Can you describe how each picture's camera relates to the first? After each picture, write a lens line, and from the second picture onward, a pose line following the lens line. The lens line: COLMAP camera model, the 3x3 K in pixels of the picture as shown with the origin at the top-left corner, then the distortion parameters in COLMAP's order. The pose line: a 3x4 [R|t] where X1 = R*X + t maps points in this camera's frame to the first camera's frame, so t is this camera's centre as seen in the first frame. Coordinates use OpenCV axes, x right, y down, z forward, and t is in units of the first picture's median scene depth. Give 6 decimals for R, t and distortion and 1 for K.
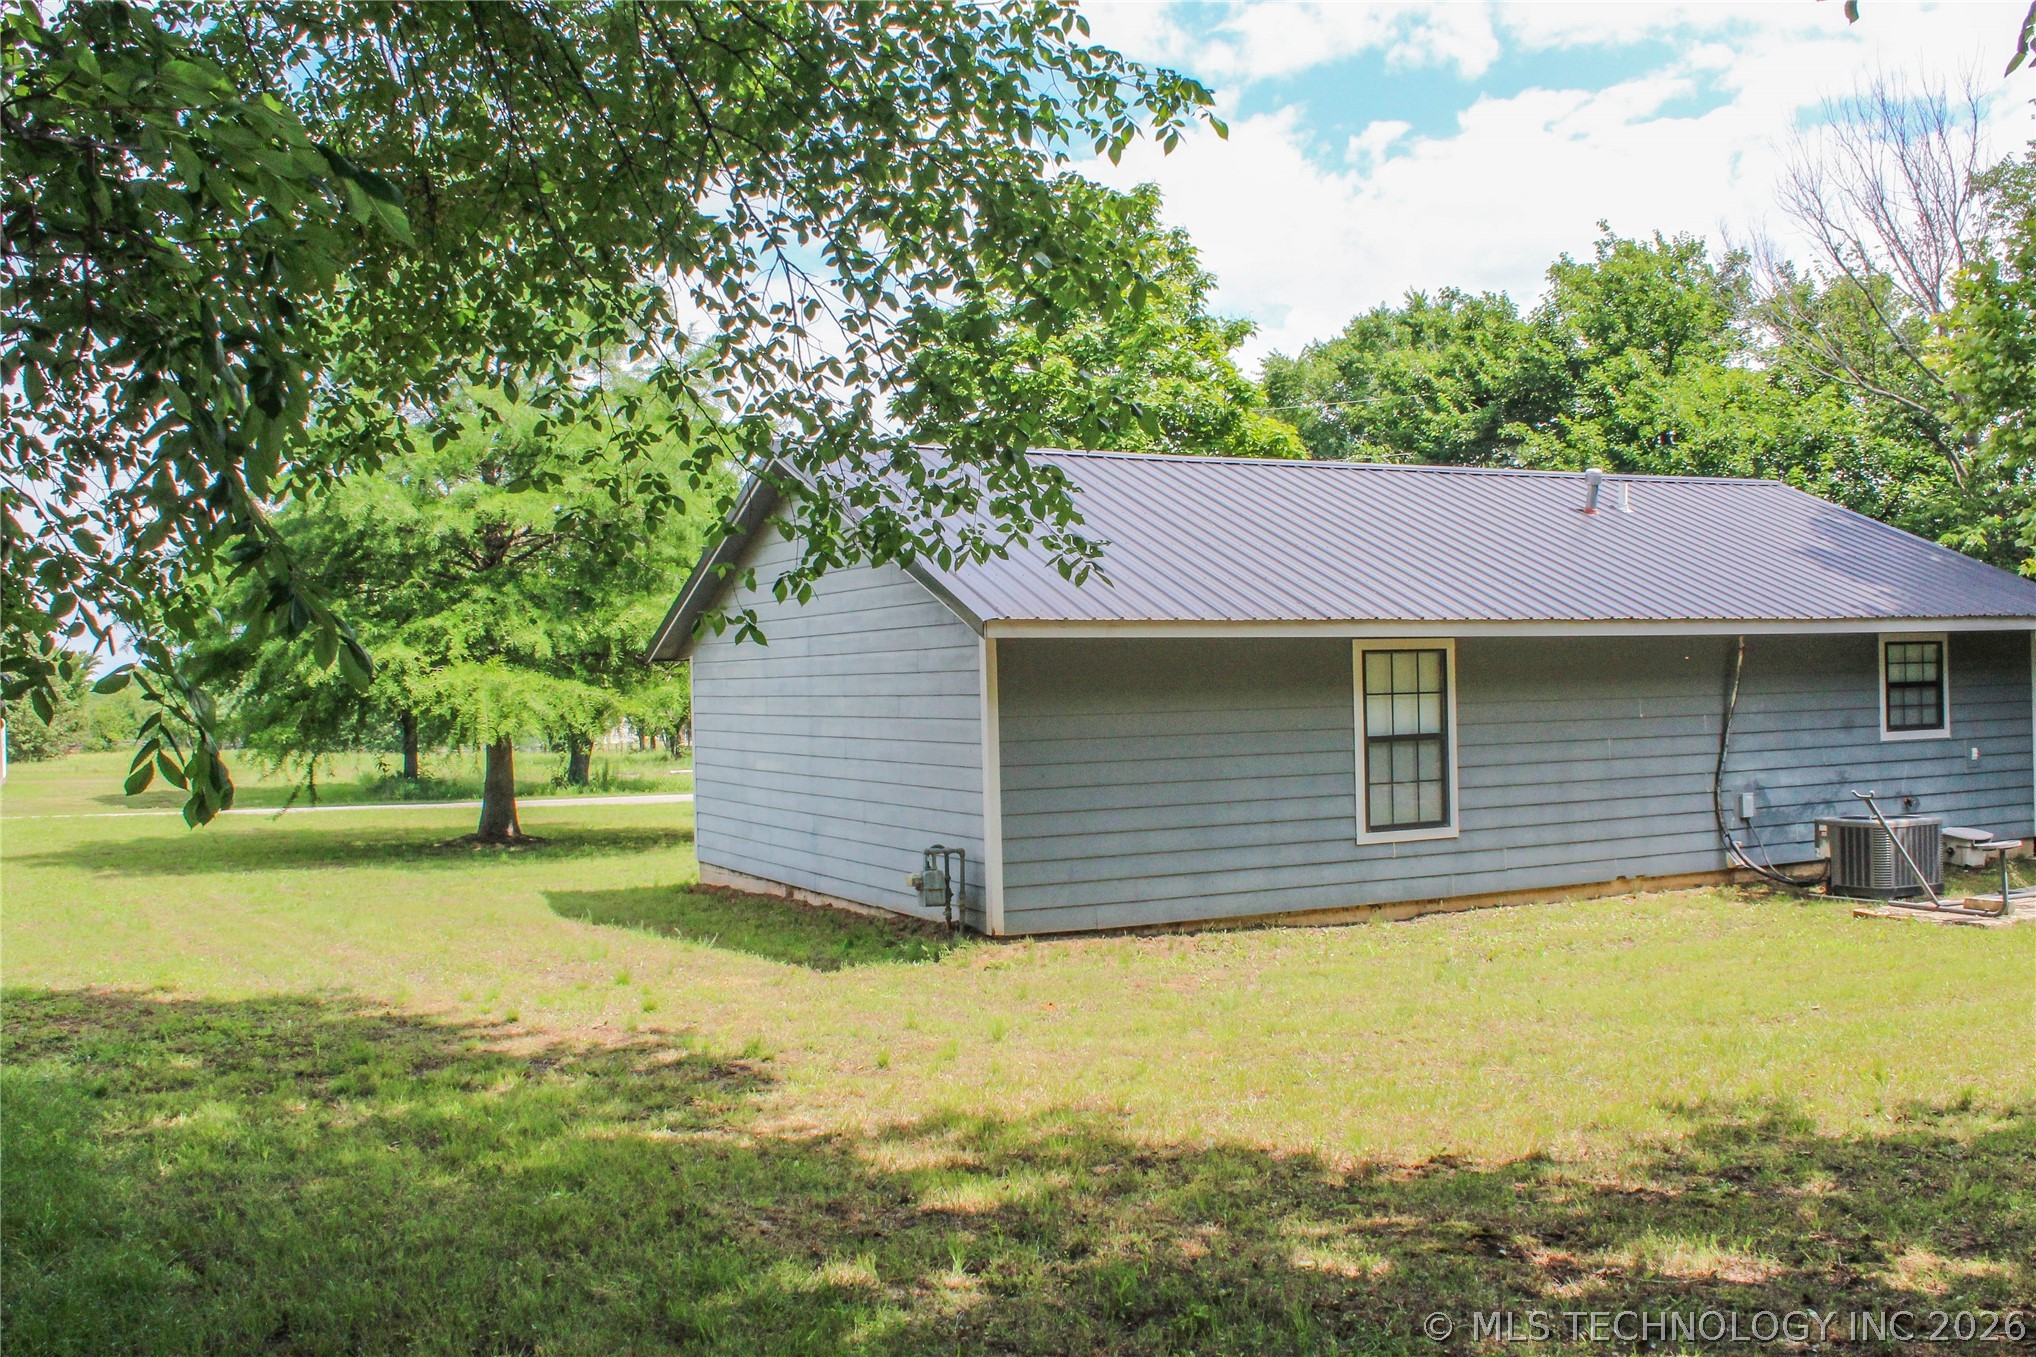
lens RADIAL K [[1864.7, 0, 992.7], [0, 1864.7, 696.1], [0, 0, 1]] dist [-0.100548, 0.000000]
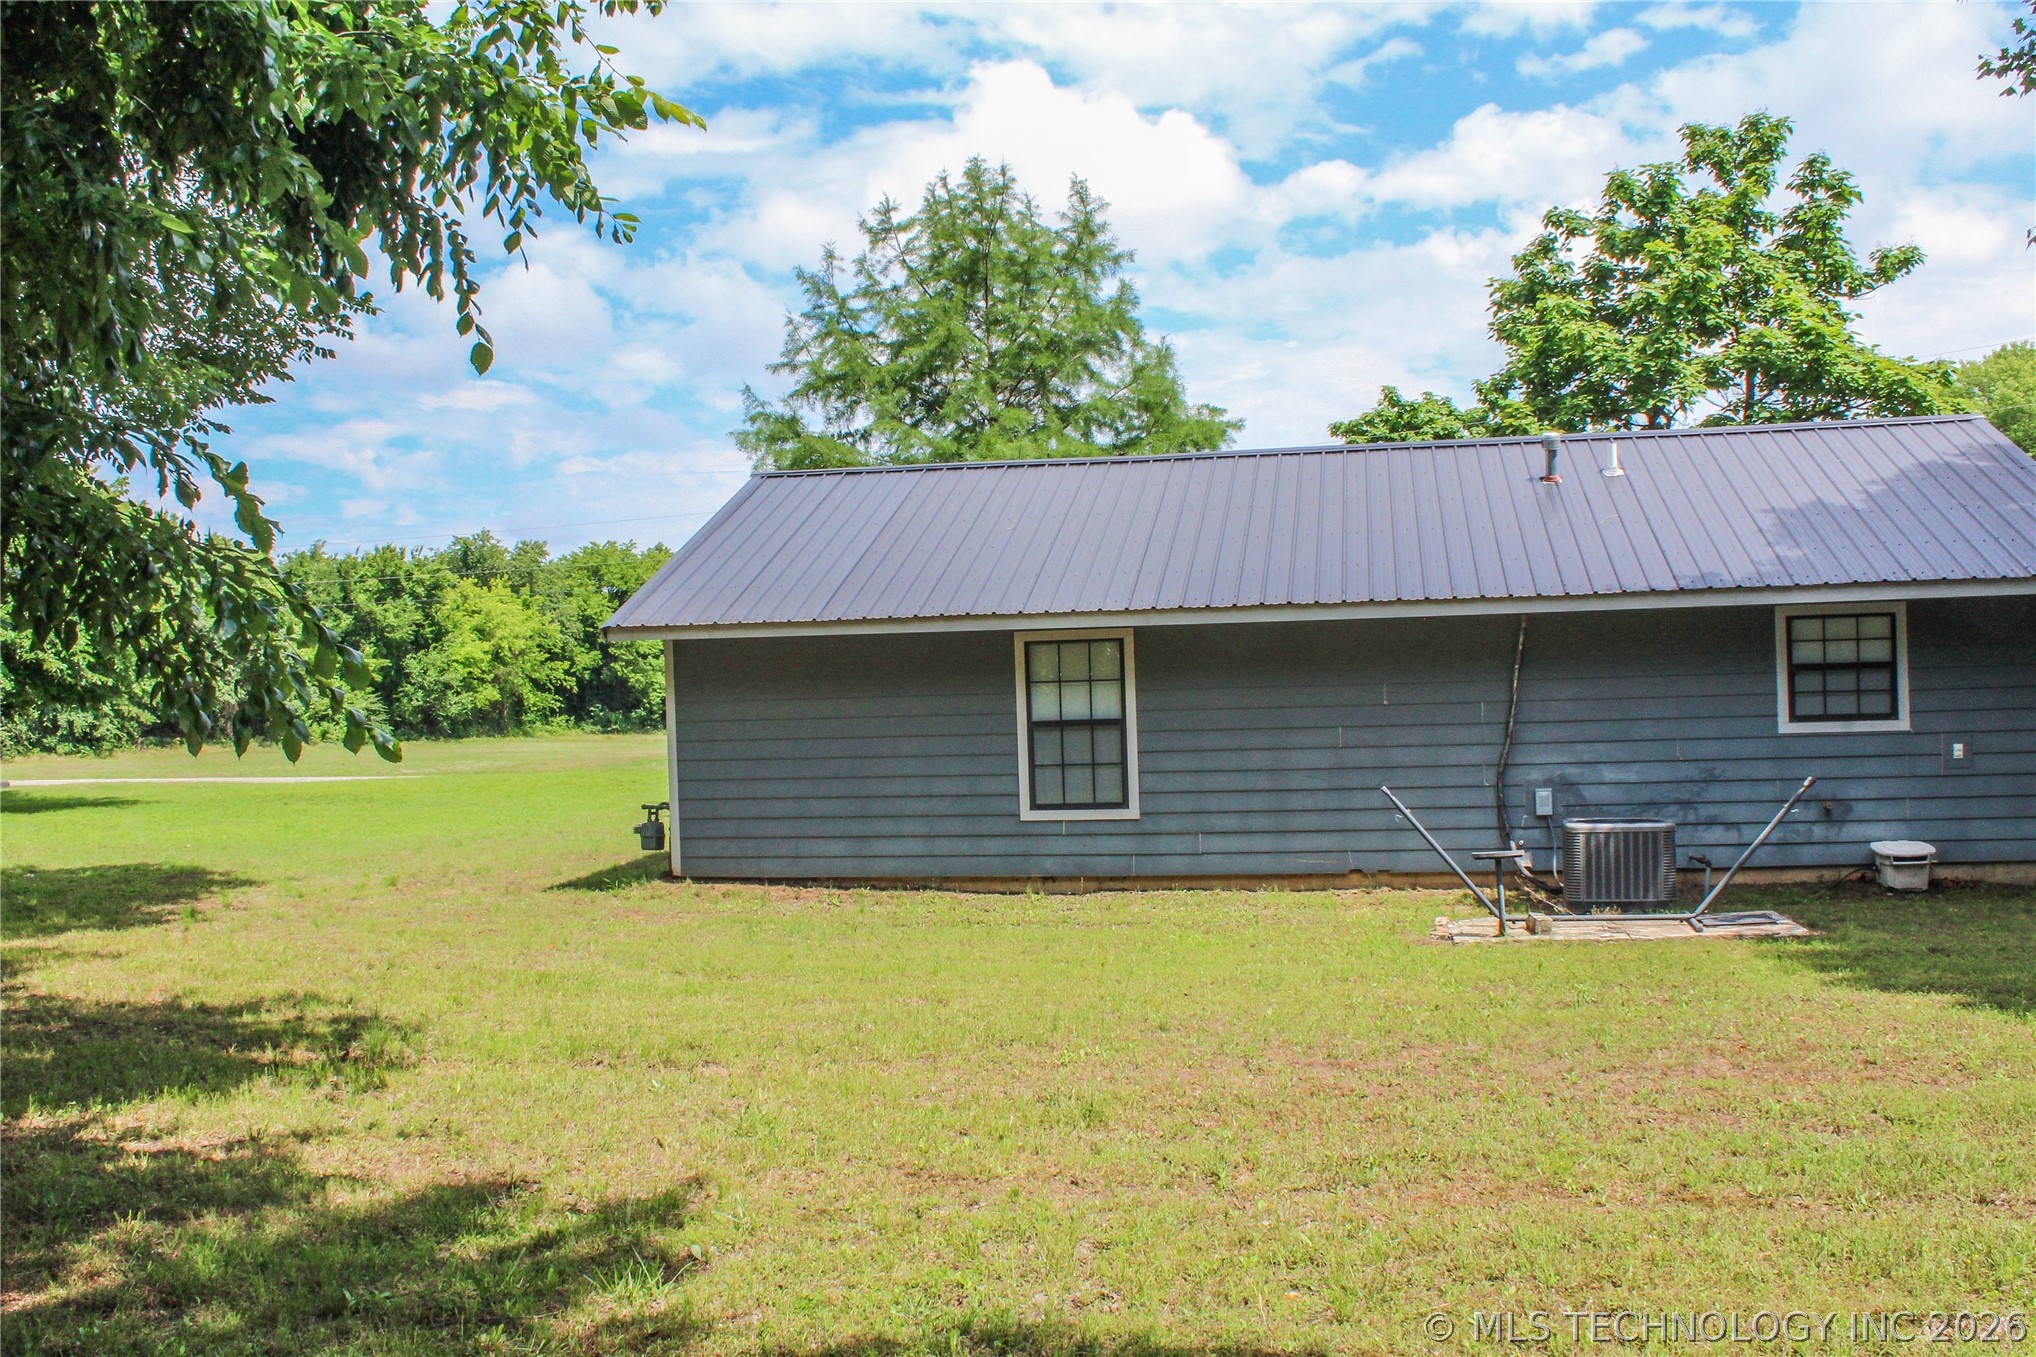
lens RADIAL K [[1864.7, 0, 1013.8], [0, 1864.7, 686.1], [0, 0, 1]] dist [-0.100548, 0.000000]
pose [[0.790114, 0.000053, -0.612960, 0.805404], [0.007786, 0.999918, 0.010122, -0.009537], [0.612910, -0.012770, 0.790049, 0.122517]]
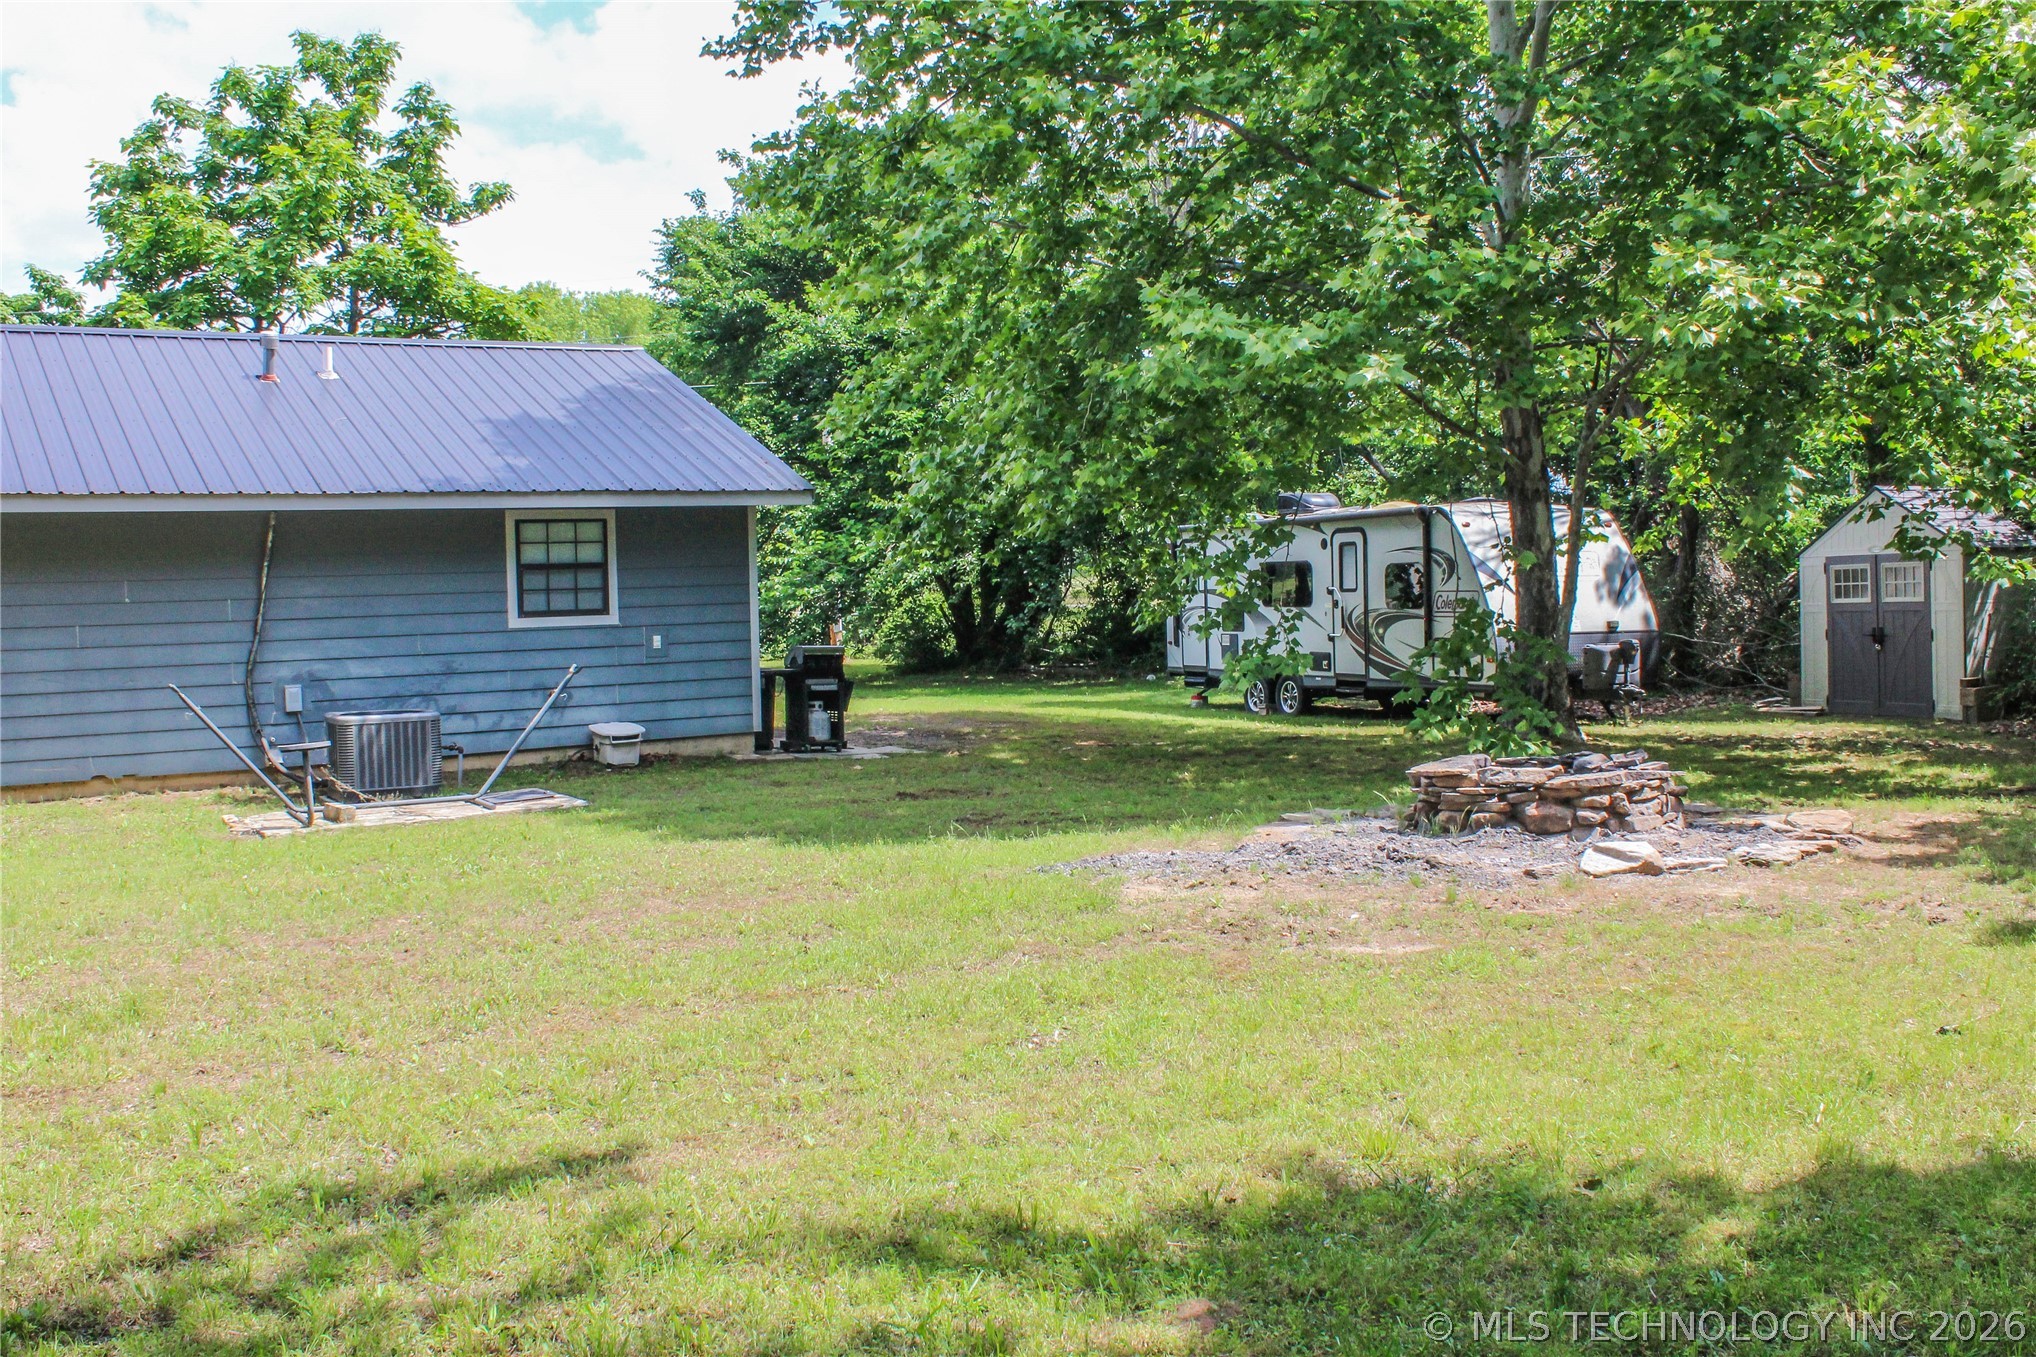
lens RADIAL K [[1864.7, 0, 1025.8], [0, 1864.7, 676.9], [0, 0, 1]] dist [-0.100548, 0.000000]
pose [[0.989674, -0.002466, 0.143312, 0.676687], [-0.005323, 0.998530, 0.053936, -0.002653], [-0.143234, -0.054142, 0.988207, 0.043051]]
